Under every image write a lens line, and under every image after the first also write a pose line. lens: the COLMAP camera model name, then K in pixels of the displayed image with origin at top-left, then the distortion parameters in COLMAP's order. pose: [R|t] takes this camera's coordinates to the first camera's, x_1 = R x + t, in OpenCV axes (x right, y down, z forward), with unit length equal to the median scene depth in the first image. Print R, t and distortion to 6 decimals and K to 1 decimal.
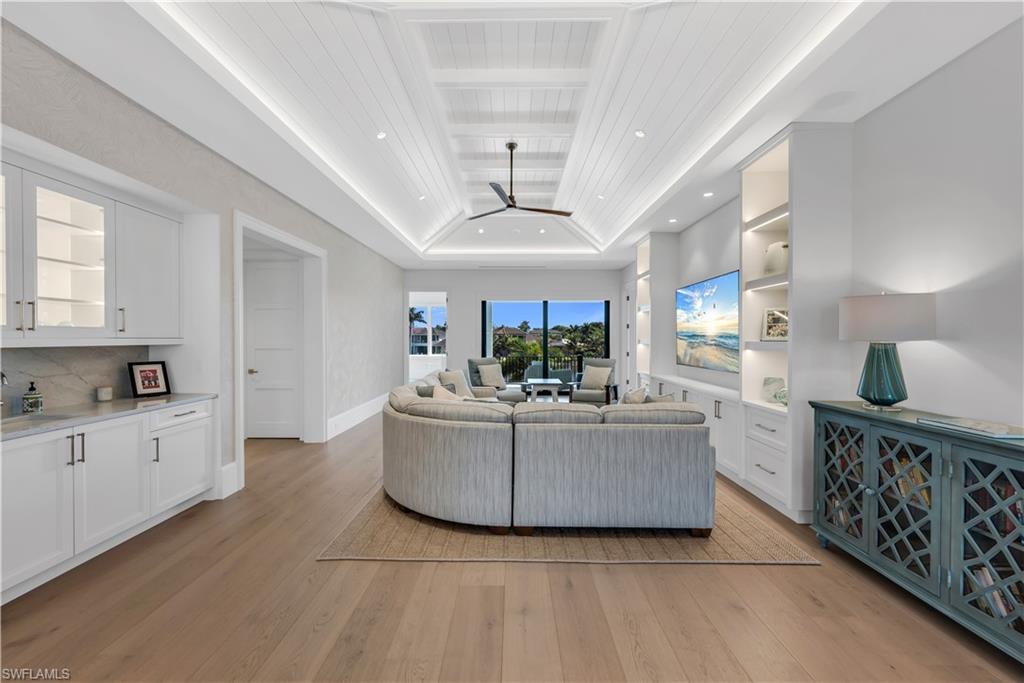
lens RADIAL K [[414.0, 0, 514.2], [0, 414.0, 339.9], [0, 0, 1]] dist [0.000870, -0.000184]
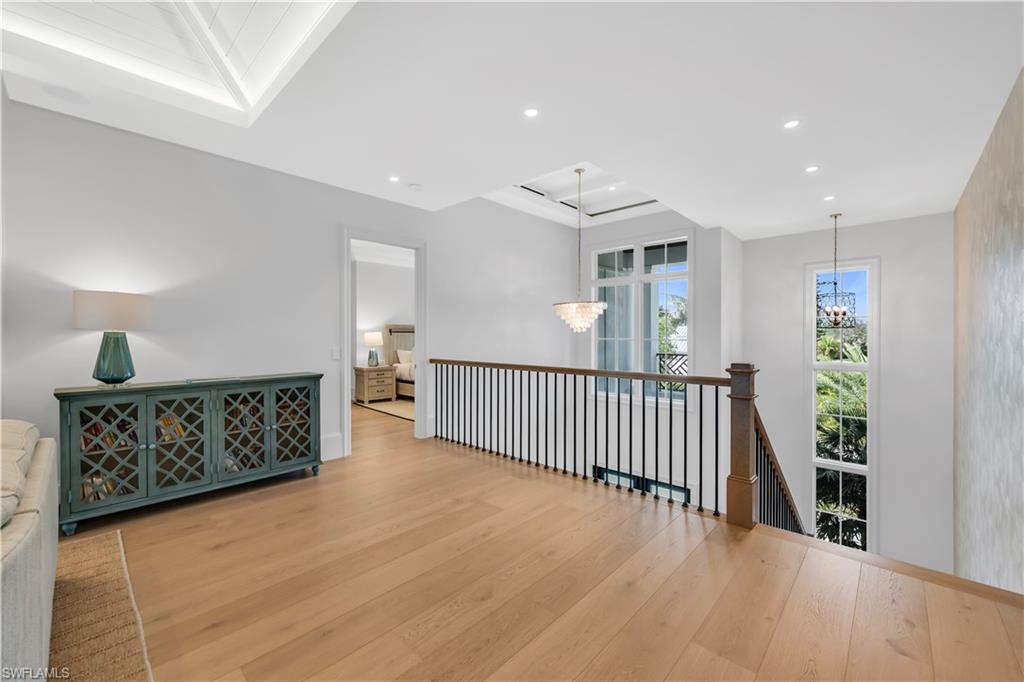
lens RADIAL K [[411.7, 0, 514.1], [0, 411.7, 333.1], [0, 0, 1]] dist [-0.007240, 0.000122]
pose [[-0.731795, -0.002883, 0.681518, -0.767245], [-0.002461, 0.999996, 0.001588, 0.007822], [-0.681520, -0.000515, -0.731799, 1.068595]]
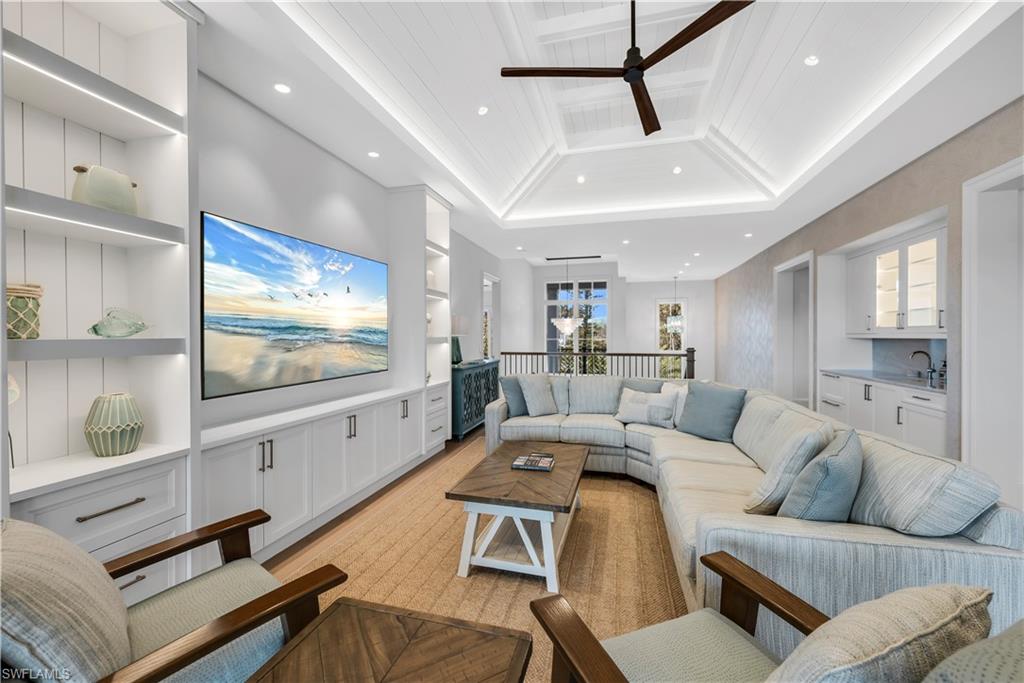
lens RADIAL K [[411.7, 0, 508.8], [0, 411.7, 339.0], [0, 0, 1]] dist [-0.007240, 0.000122]
pose [[-0.963324, -0.005693, 0.268280, 0.014189], [-0.002248, 0.999911, 0.013145, -0.007532], [-0.268331, 0.012060, -0.963251, 3.018191]]
